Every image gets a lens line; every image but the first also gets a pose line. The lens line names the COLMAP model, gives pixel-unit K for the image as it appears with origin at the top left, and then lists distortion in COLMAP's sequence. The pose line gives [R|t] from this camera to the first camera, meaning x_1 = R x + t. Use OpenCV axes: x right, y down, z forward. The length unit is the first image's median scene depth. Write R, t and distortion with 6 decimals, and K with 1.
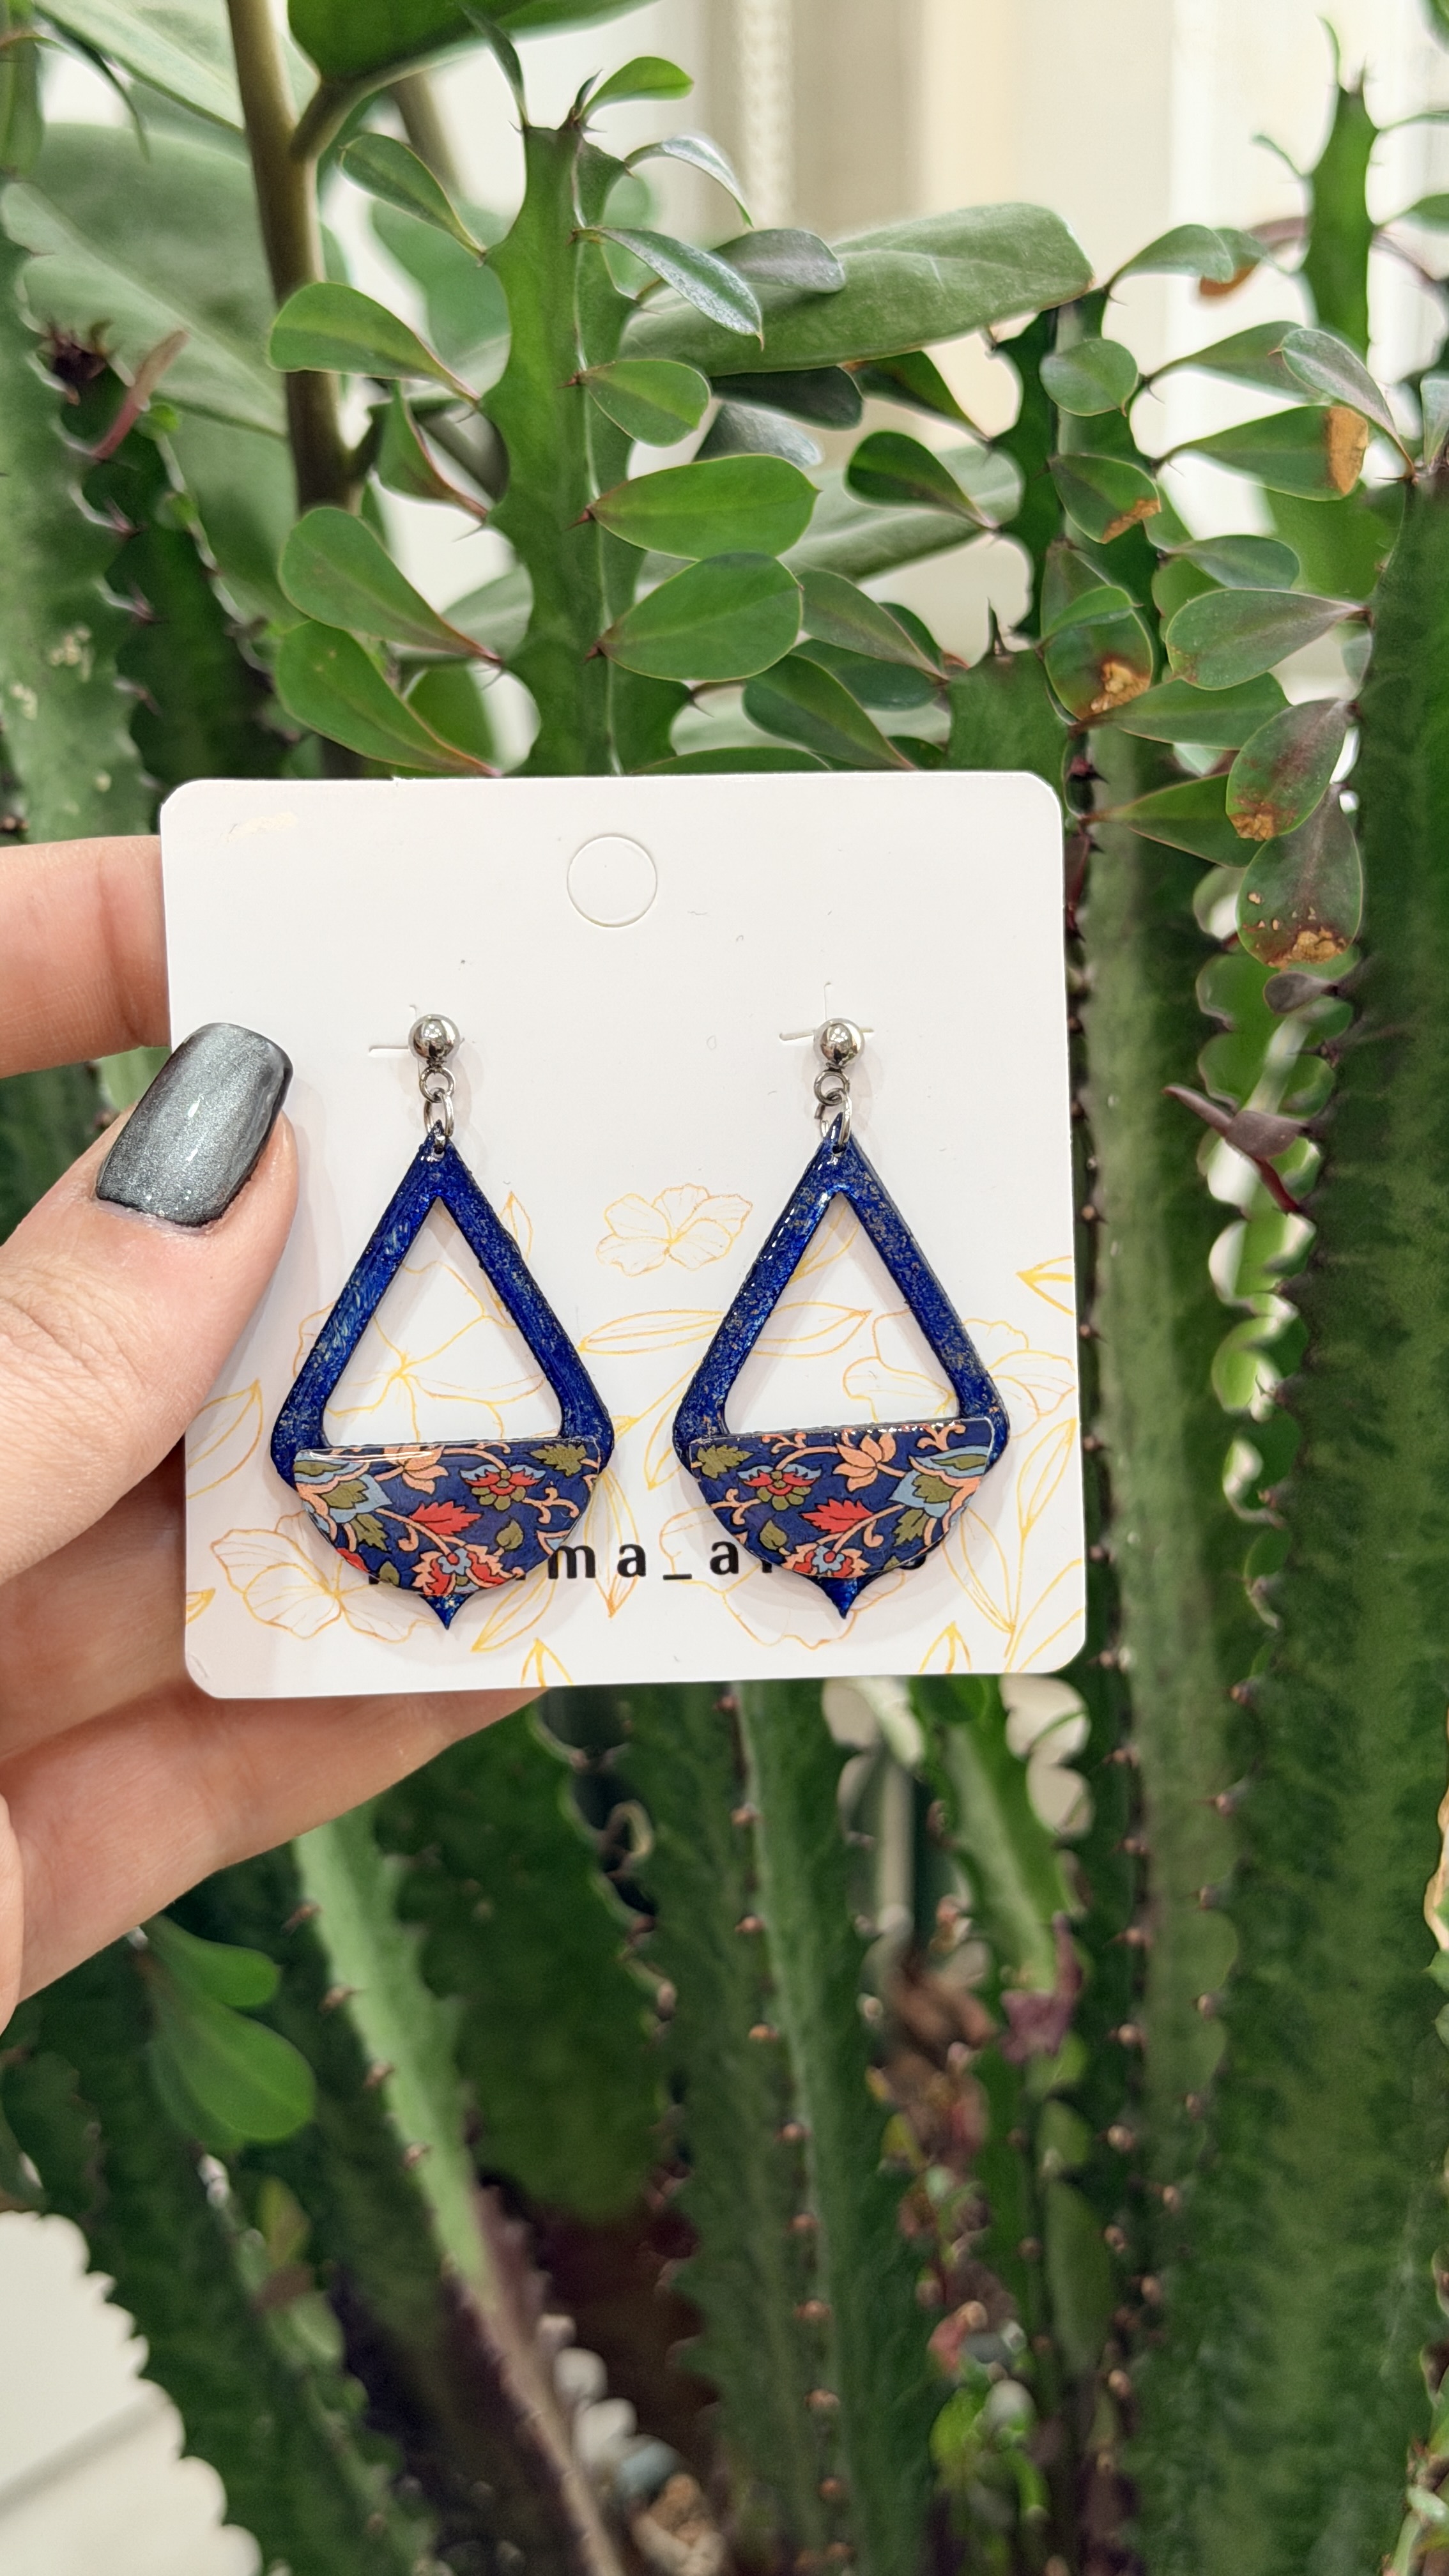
lens RADIAL K [[3803.1, 0, 721.1], [0, 3803.1, 1285.1], [0, 0, 1]] dist [0.090805, 0.000000]
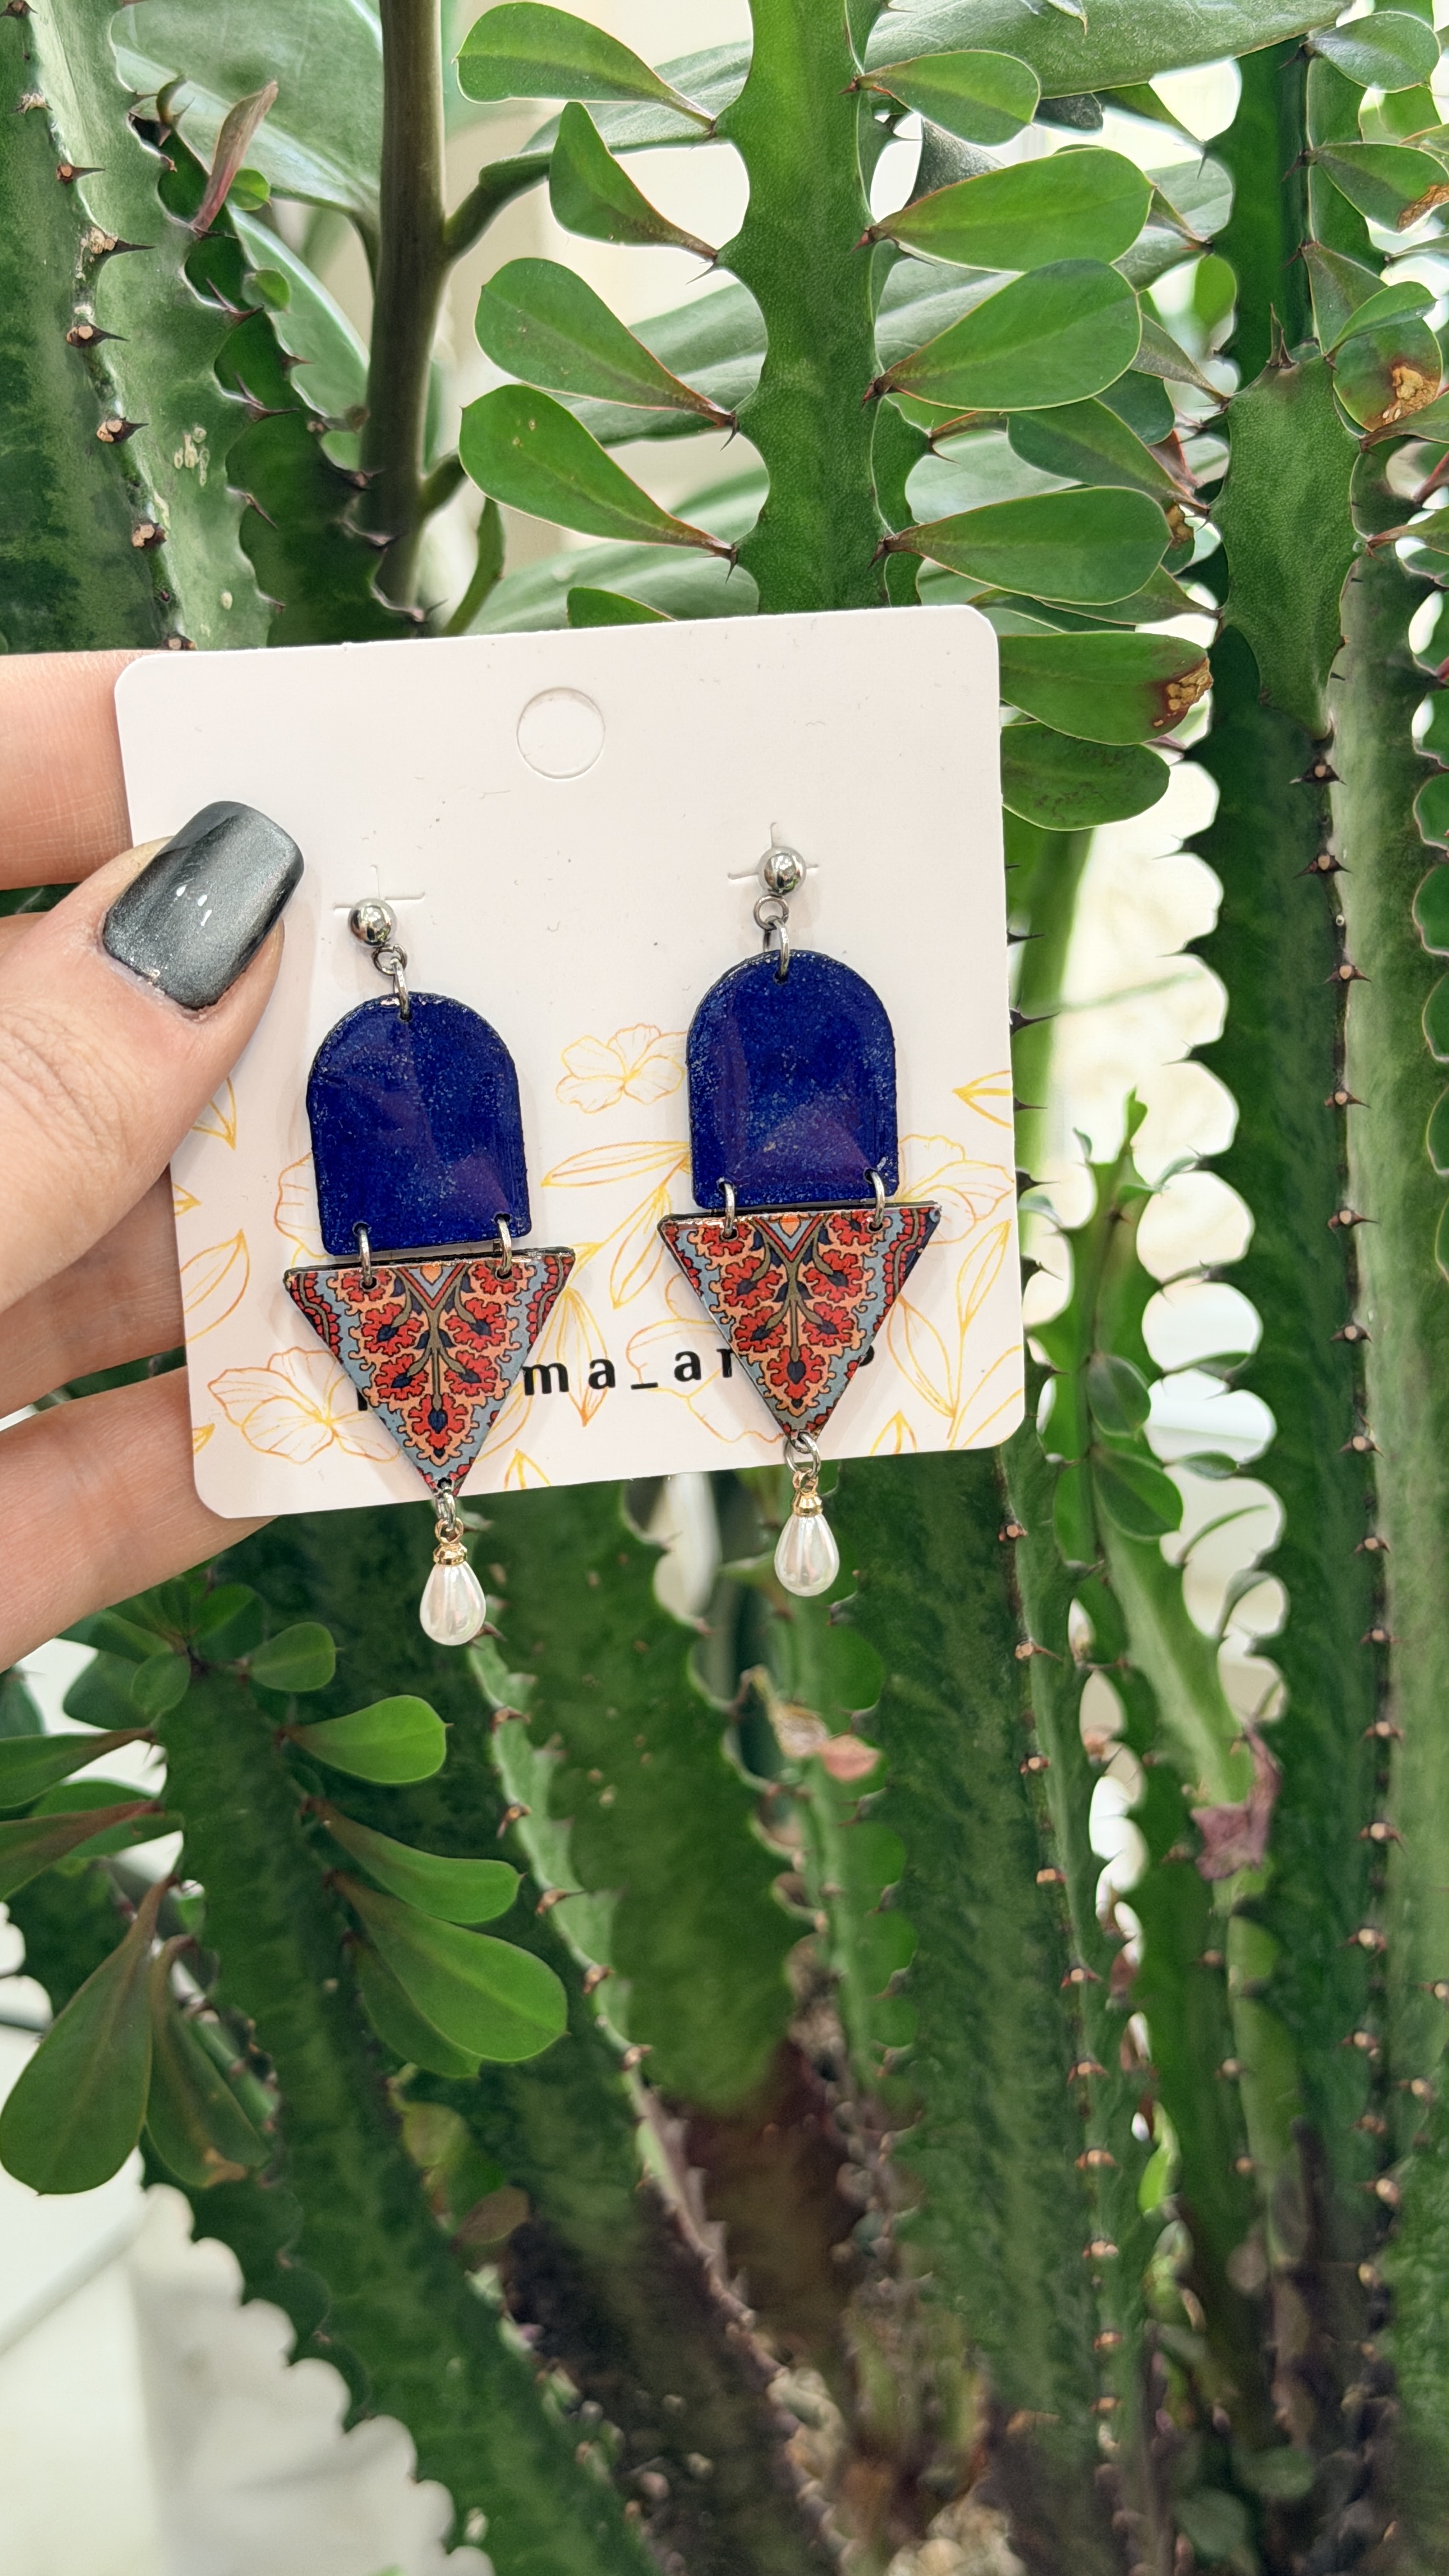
lens RADIAL K [[3803.1, 0, 707.2], [0, 3803.1, 1303.1], [0, 0, 1]] dist [0.090805, 0.000000]
pose [[0.981609, -0.105540, 0.159074, -0.216555], [0.100115, 0.994099, 0.041763, 0.007235], [-0.162543, -0.025069, 0.986383, 0.090577]]
